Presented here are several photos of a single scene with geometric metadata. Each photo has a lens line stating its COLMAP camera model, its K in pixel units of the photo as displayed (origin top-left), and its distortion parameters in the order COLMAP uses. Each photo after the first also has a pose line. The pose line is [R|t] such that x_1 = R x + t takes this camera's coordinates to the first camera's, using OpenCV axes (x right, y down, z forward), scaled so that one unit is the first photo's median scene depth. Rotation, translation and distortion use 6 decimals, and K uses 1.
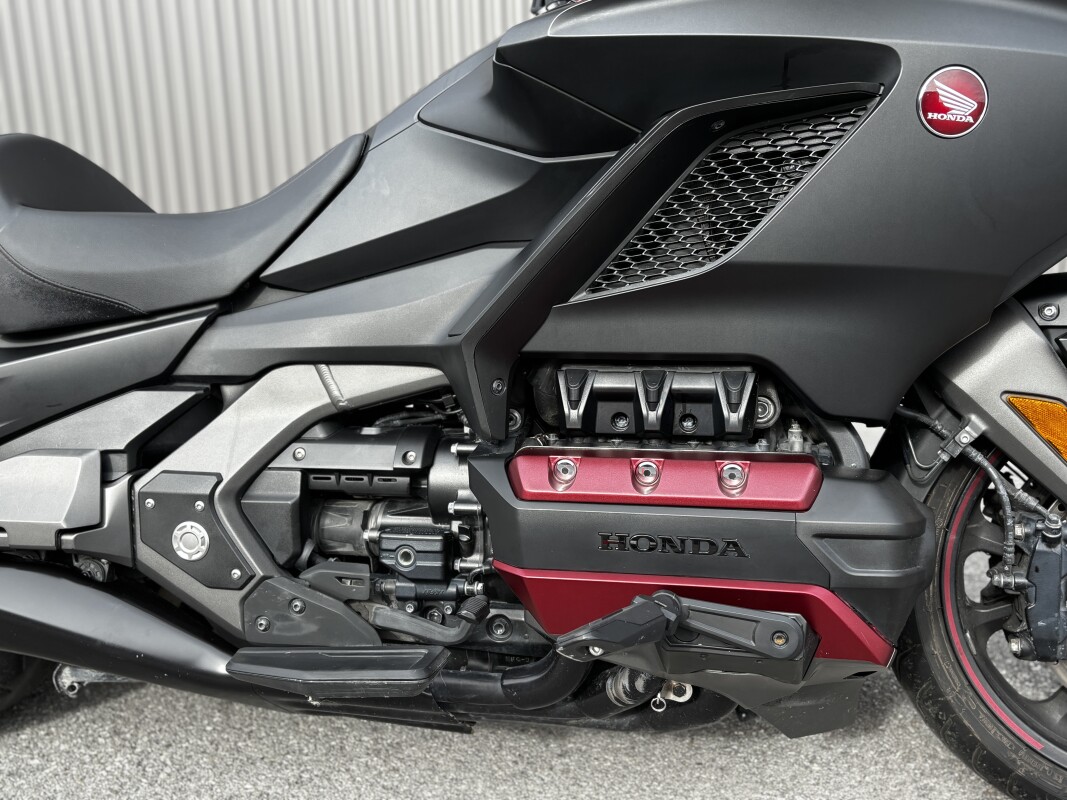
lens RADIAL K [[1083.1, 0, 533.5], [0, 1083.1, 400.0], [0, 0, 1]] dist [0.010388, 0.025663]
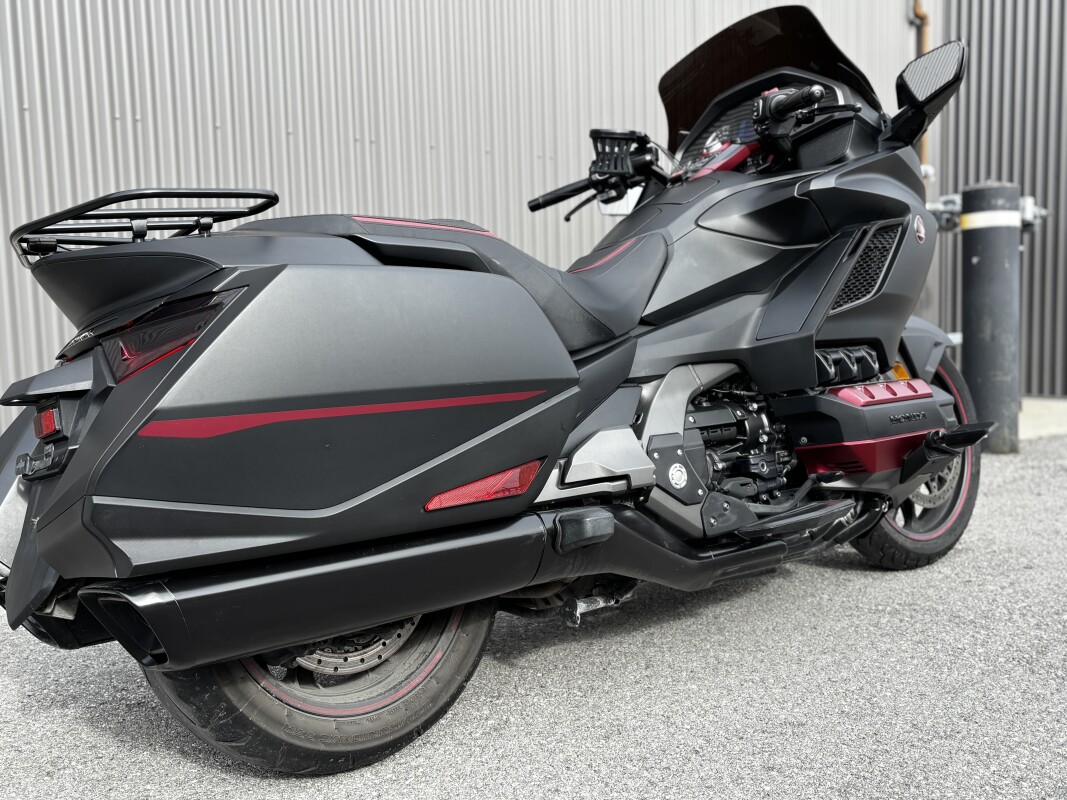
lens RADIAL K [[1083.1, 0, 533.5], [0, 1083.1, 400.0], [0, 0, 1]] dist [0.010388, 0.025663]
pose [[0.632392, -0.053132, 0.772825, -1.635839], [0.193456, 0.976866, -0.091143, 0.124147], [-0.750104, 0.207145, 0.628041, 0.156100]]
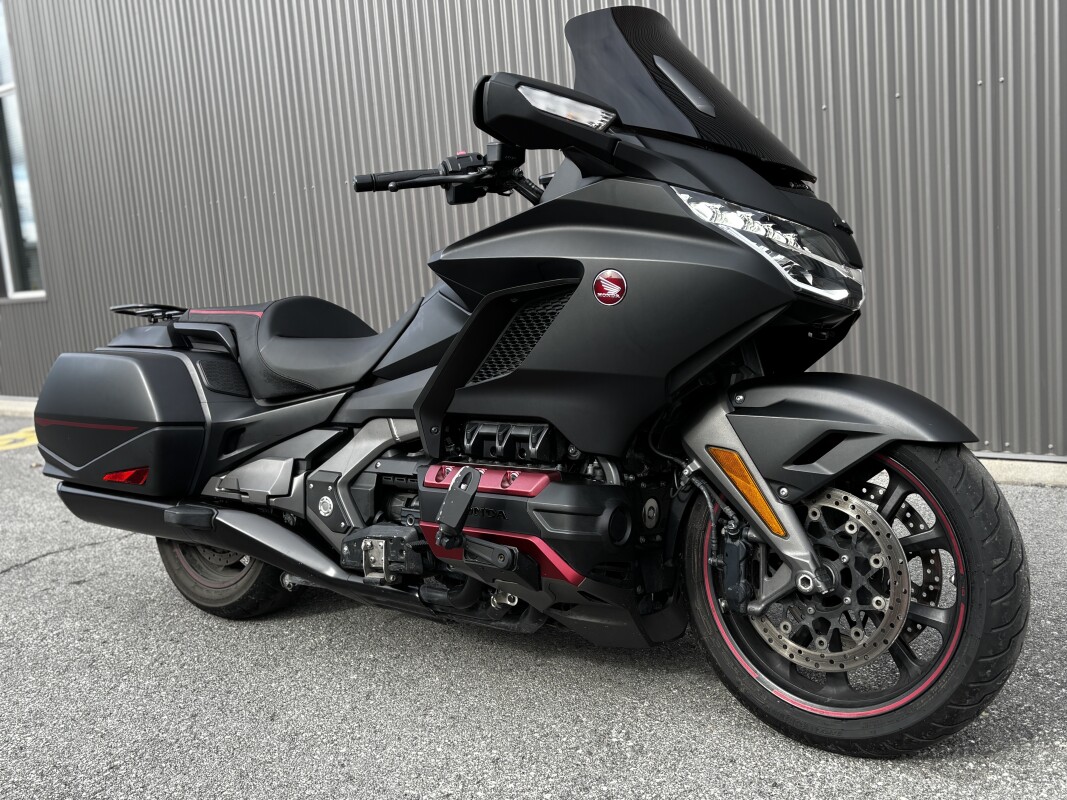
lens RADIAL K [[1043.8, 0, 535.6], [0, 1043.8, 384.4], [0, 0, 1]] dist [0.148736, 0.002148]
pose [[0.893936, 0.014919, -0.447947, 0.865883], [-0.055960, 0.995340, -0.078526, 0.038515], [0.444688, 0.095264, 0.890605, -0.541452]]
